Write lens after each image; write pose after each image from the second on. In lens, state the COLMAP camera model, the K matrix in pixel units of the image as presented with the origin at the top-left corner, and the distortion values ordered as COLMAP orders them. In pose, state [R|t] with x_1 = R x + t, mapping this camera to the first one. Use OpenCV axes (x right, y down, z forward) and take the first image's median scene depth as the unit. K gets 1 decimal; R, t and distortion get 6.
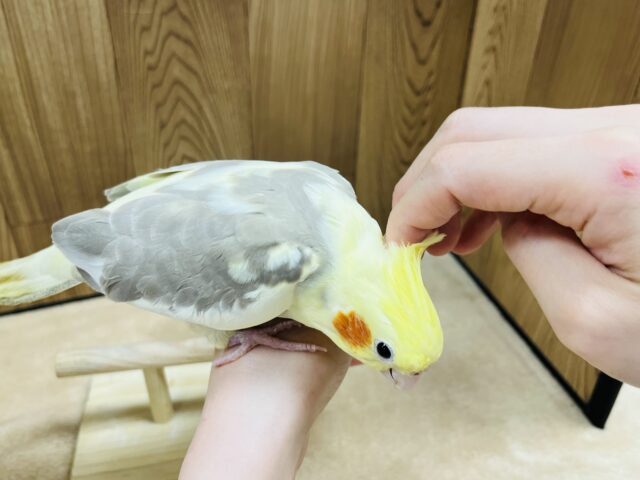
lens RADIAL K [[564.8, 0, 326.3], [0, 564.8, 241.3], [0, 0, 1]] dist [0.000821, -0.028710]
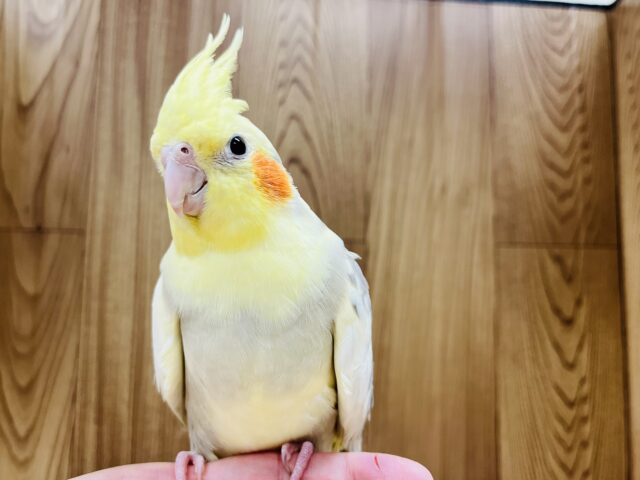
lens RADIAL K [[564.8, 0, 323.5], [0, 564.8, 242.1], [0, 0, 1]] dist [0.000821, -0.028710]
pose [[0.972261, -0.044783, -0.229570, 0.012450], [-0.115130, 0.762733, -0.636383, 0.133356], [0.203600, 0.645161, 0.736420, 0.187620]]
